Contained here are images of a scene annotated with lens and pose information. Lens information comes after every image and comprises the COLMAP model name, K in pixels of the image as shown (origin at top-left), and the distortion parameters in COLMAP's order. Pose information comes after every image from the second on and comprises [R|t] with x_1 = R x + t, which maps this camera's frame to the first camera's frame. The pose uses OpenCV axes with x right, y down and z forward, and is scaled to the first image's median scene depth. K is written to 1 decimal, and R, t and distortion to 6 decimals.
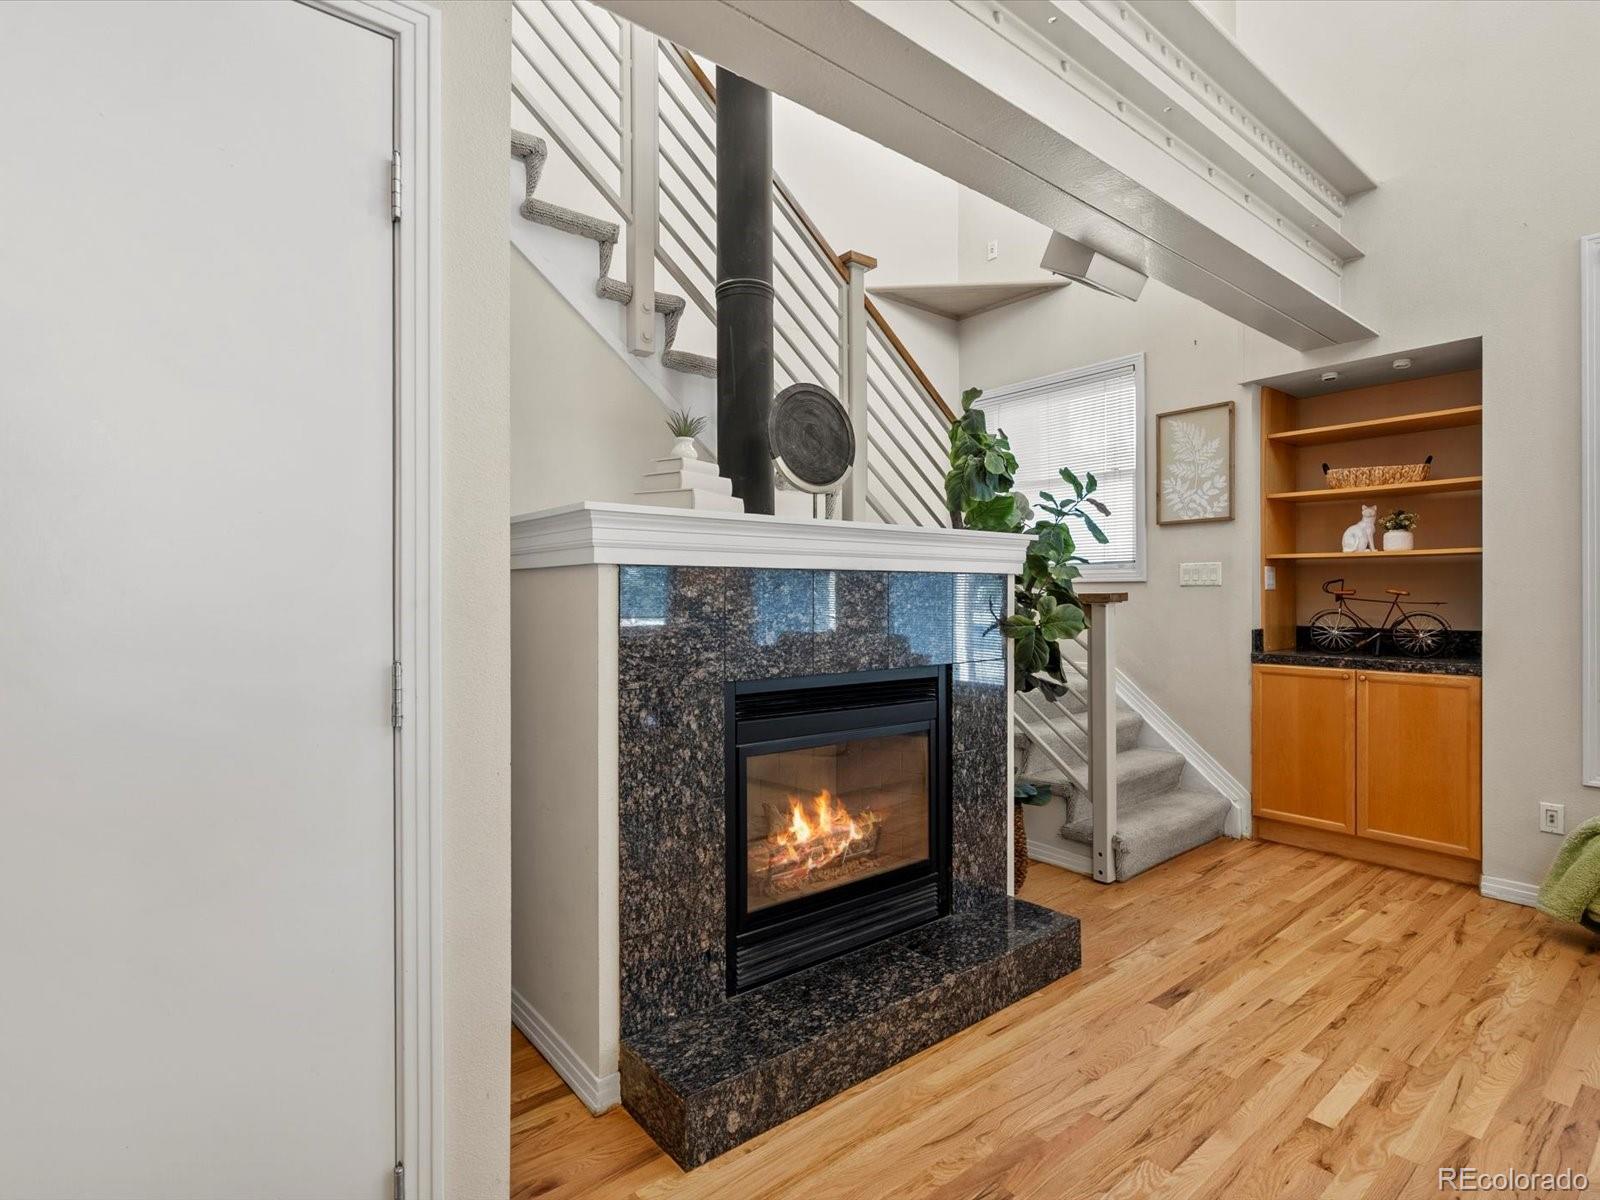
lens RADIAL K [[822.6, 0, 799.0], [0, 822.6, 597.4], [0, 0, 1]] dist [0.000933, 0.000577]
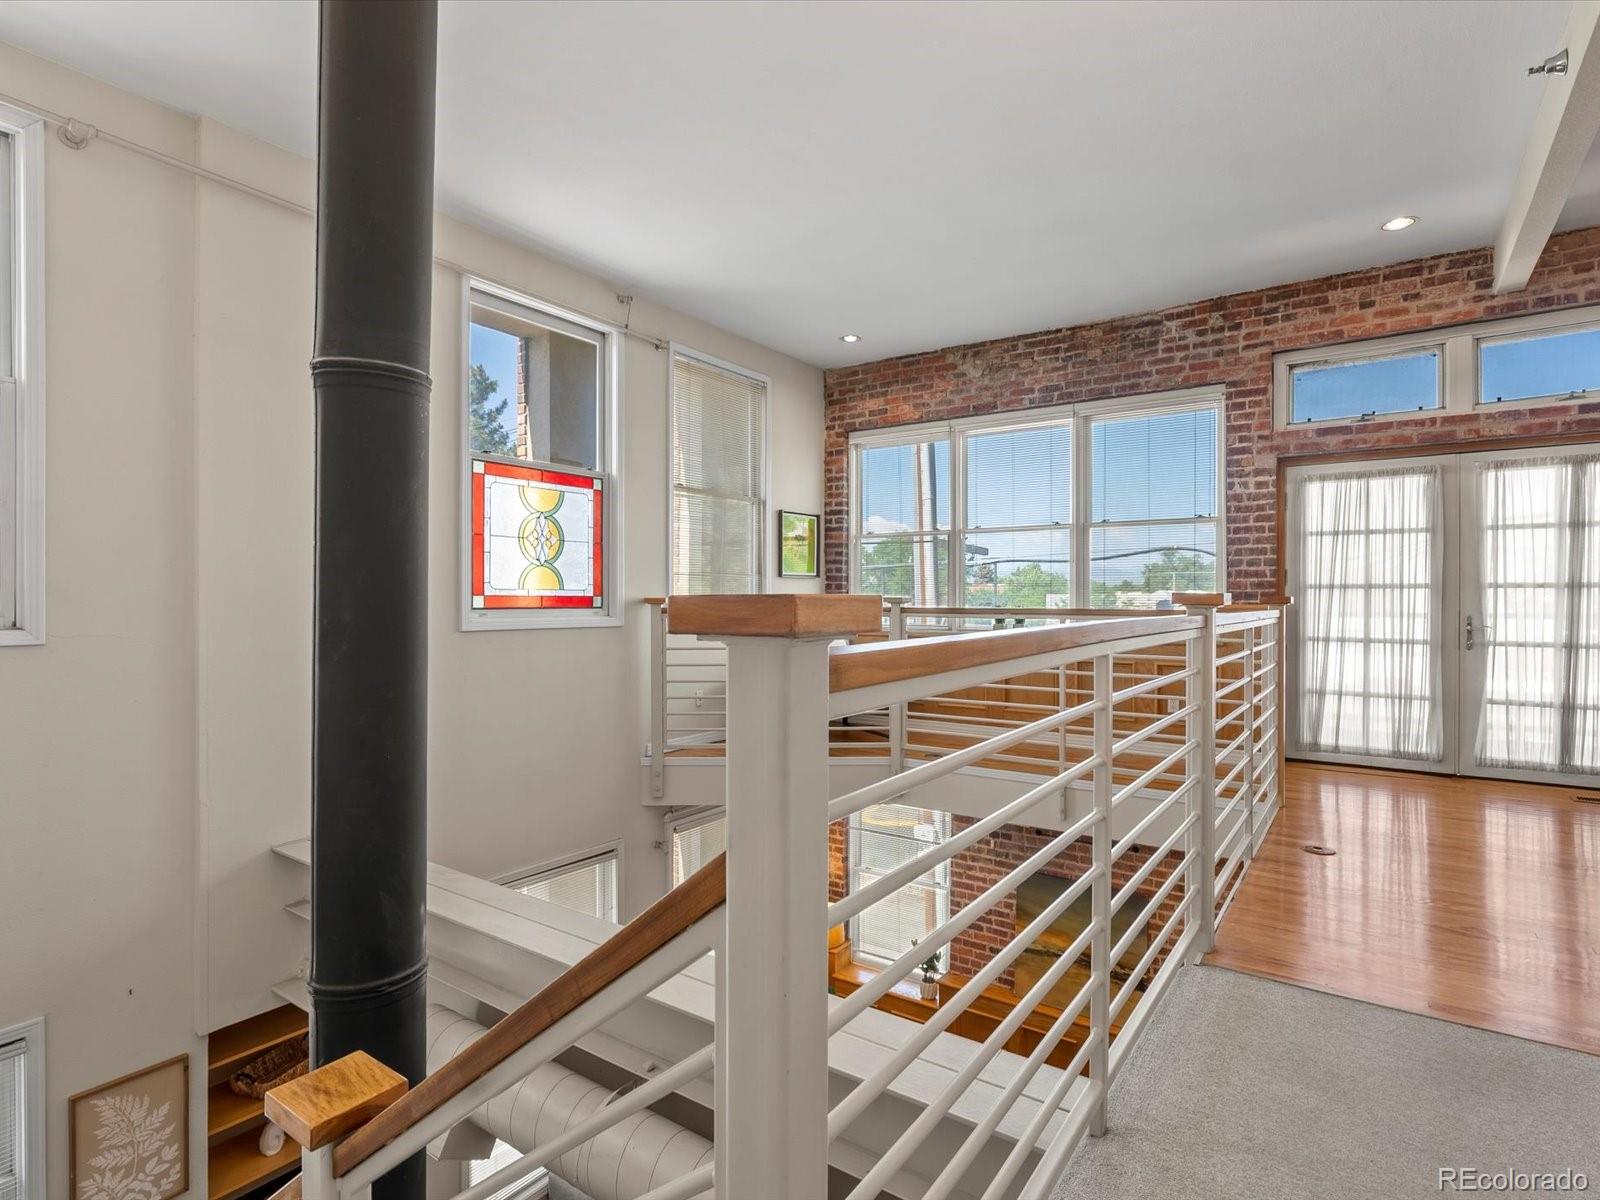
lens RADIAL K [[822.6, 0, 801.4], [0, 822.6, 606.0], [0, 0, 1]] dist [0.000933, 0.000577]
pose [[-0.259133, -0.004276, 0.965832, -0.620186], [0.003474, 0.999980, 0.005359, -0.919752], [-0.965835, 0.004744, -0.259113, 0.763537]]
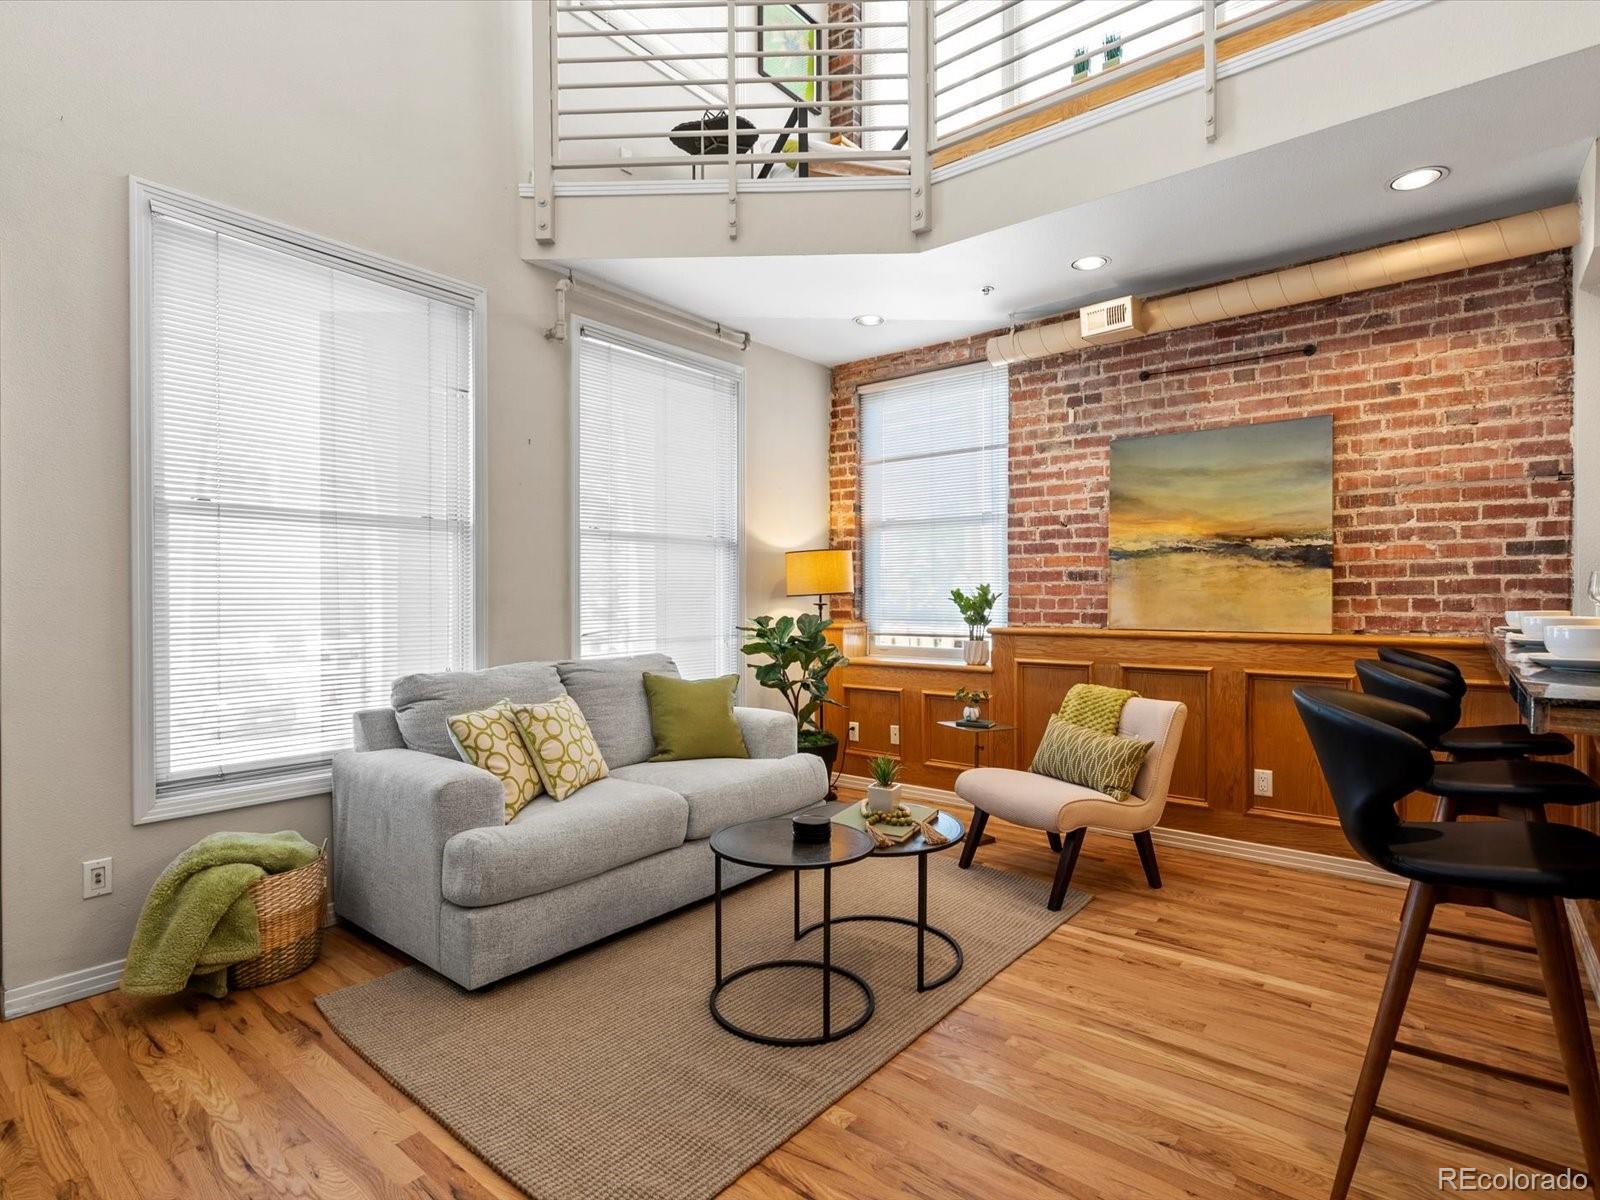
lens RADIAL K [[822.6, 0, 799.2], [0, 822.6, 597.3], [0, 0, 1]] dist [0.000933, 0.000577]
pose [[-0.194174, 0.003573, 0.980961, -0.008113], [0.007484, 0.999970, -0.002161, 0.001370], [-0.980938, 0.006922, -0.194195, 0.482047]]
